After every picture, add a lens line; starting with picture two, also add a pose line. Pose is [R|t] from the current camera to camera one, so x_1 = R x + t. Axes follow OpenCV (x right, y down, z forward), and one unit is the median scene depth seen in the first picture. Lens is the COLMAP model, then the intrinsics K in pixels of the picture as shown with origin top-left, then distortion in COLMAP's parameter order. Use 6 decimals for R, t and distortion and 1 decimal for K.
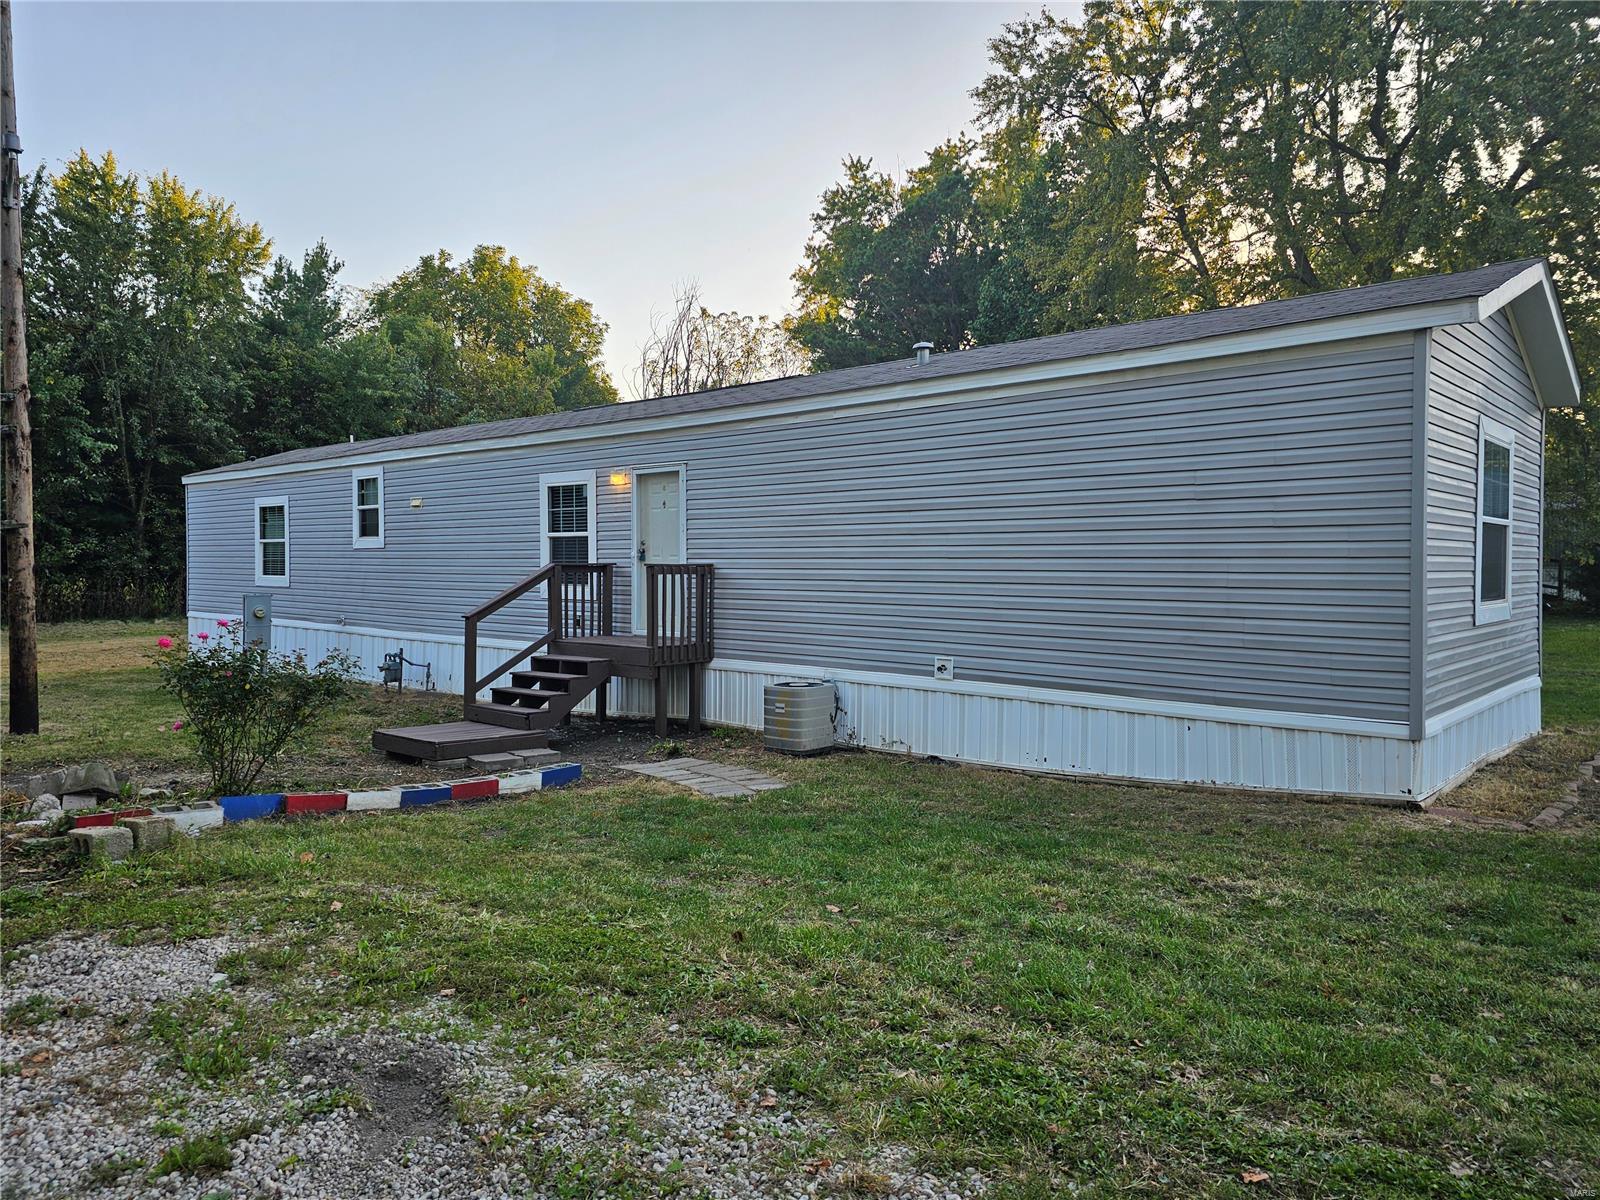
lens RADIAL K [[1061.7, 0, 793.2], [0, 1061.7, 594.6], [0, 0, 1]] dist [0.086992, -0.076386]
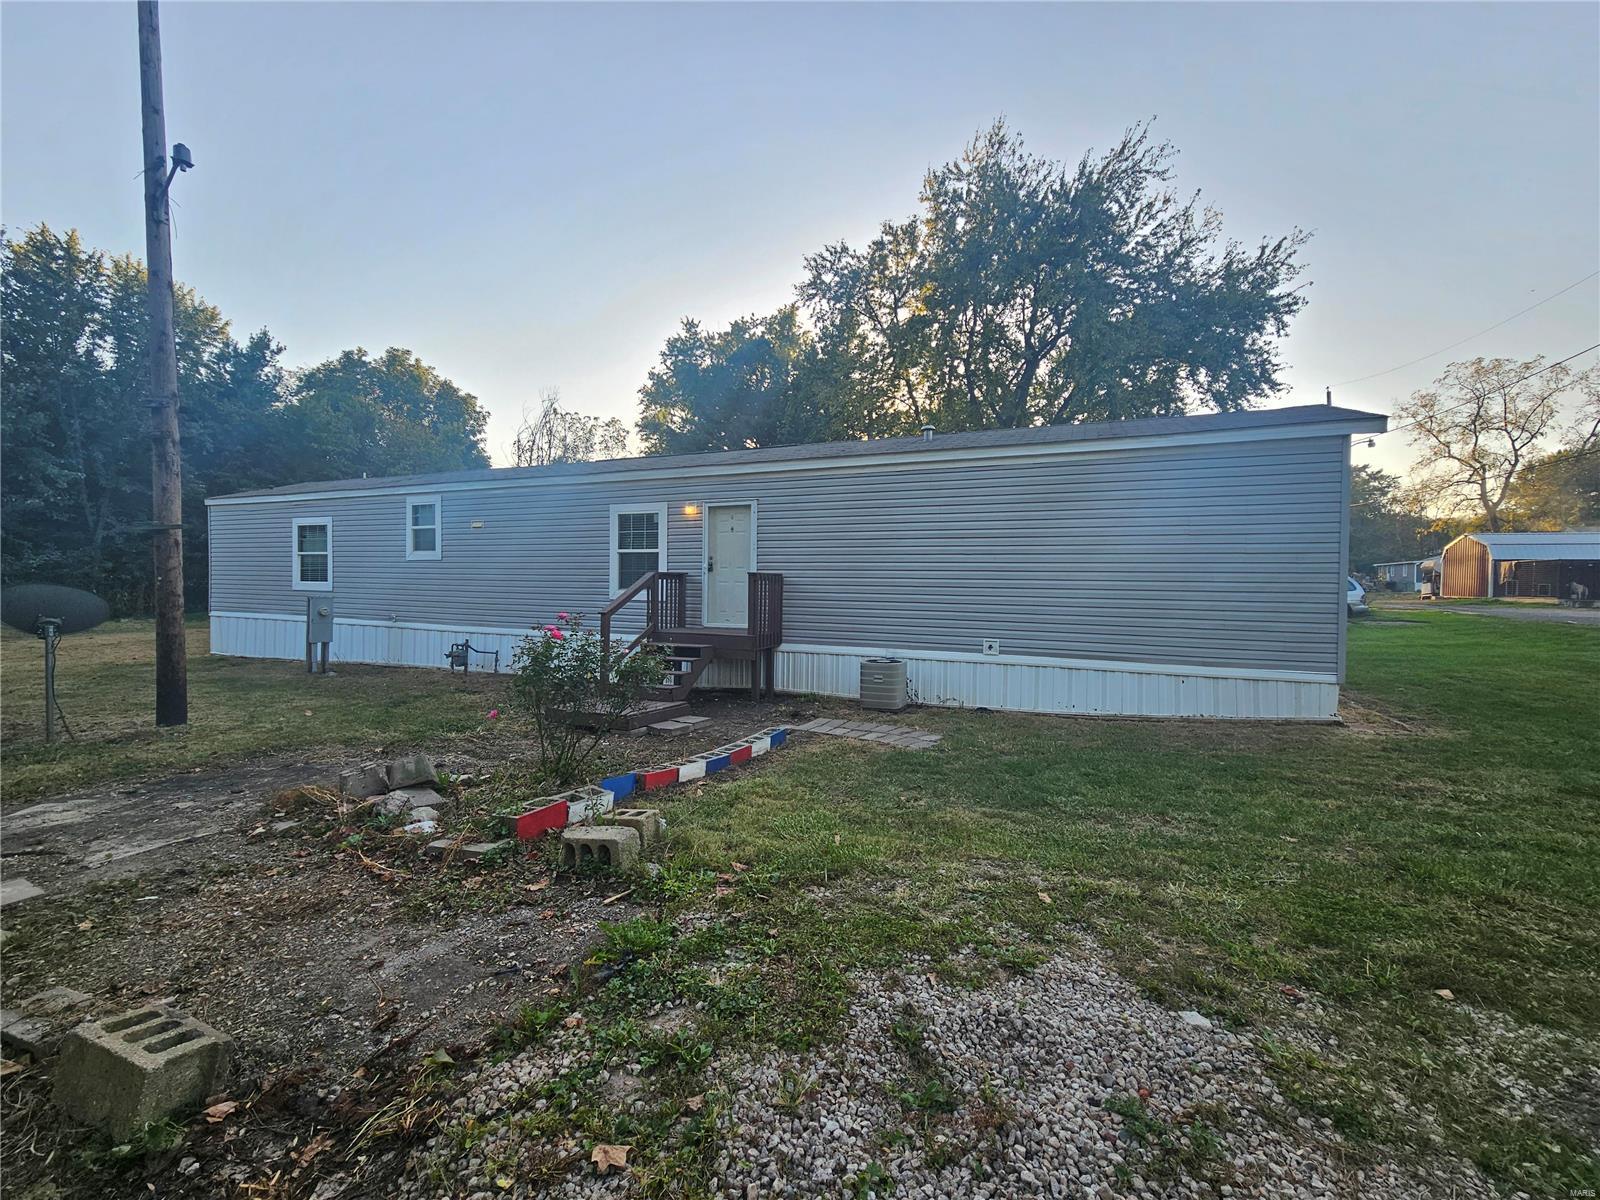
lens RADIAL K [[651.4, 0, 799.9], [0, 651.4, 605.9], [0, 0, 1]] dist [-0.001957, -0.000024]
pose [[0.946659, 0.000837, 0.322235, -0.102459], [-0.002540, 0.999985, 0.004863, 0.002482], [-0.322226, -0.005422, 0.946647, 0.063564]]
